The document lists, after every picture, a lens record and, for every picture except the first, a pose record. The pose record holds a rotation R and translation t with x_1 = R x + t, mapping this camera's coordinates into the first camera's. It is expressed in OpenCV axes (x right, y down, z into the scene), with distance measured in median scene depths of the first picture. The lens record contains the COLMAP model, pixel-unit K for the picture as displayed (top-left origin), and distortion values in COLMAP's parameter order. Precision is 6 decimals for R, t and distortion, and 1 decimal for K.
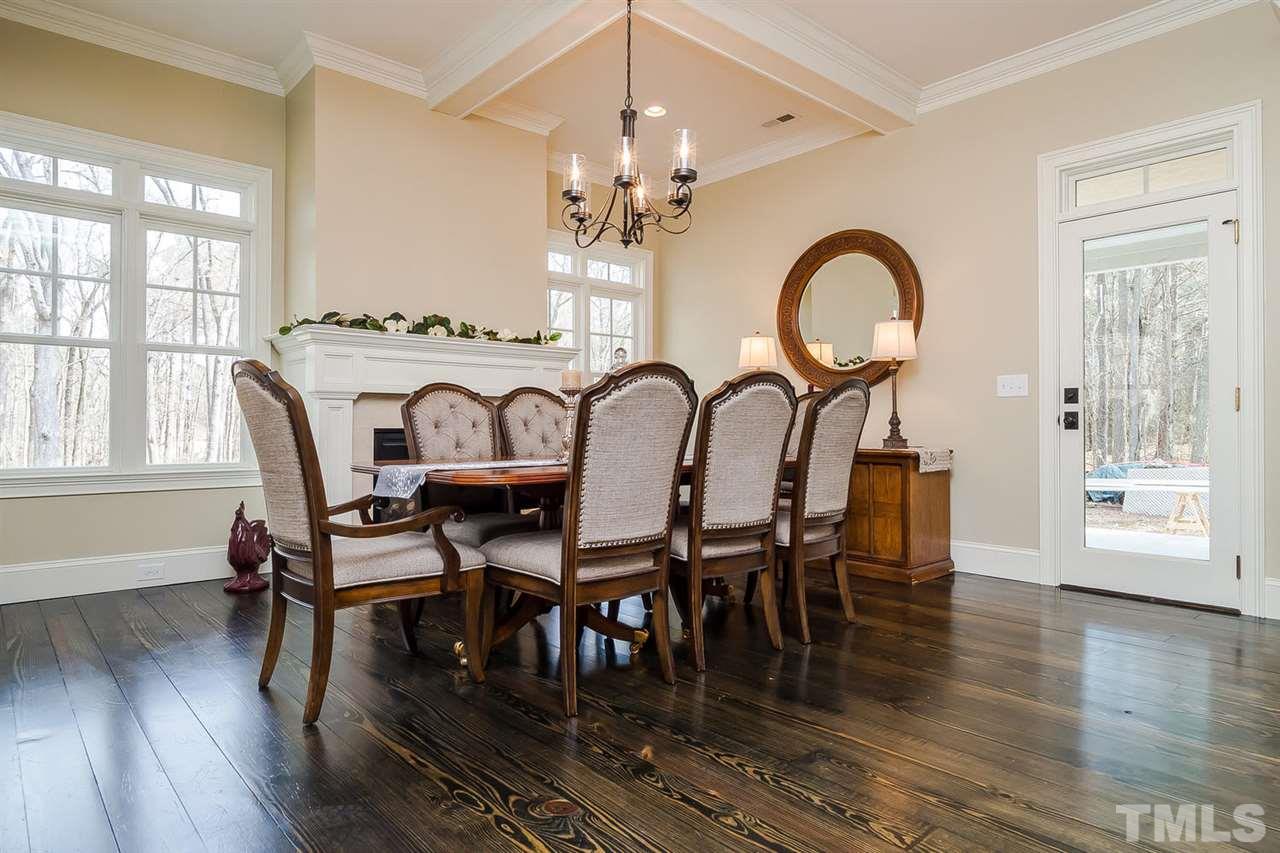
lens RADIAL K [[746.0, 0, 640.0], [0, 746.0, 422.6], [0, 0, 1]] dist [0.001785, -0.000049]
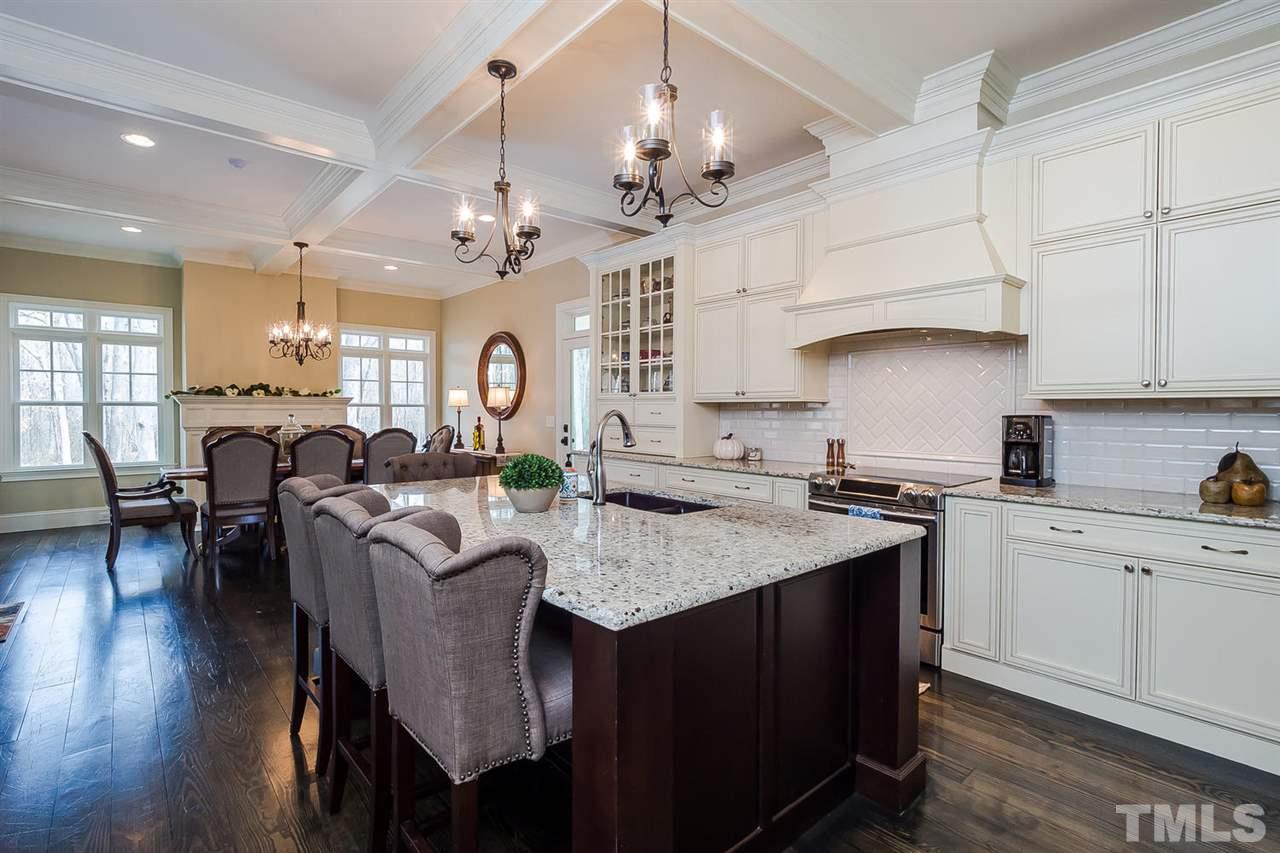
lens RADIAL K [[603.6, 0, 639.2], [0, 603.6, 422.6], [0, 0, 1]] dist [-0.002094, 0.000262]
pose [[0.999931, 0.000230, -0.011768, 0.717841], [0.000087, 0.999636, 0.026968, -0.085665], [0.011770, -0.026967, 0.999567, -0.540771]]
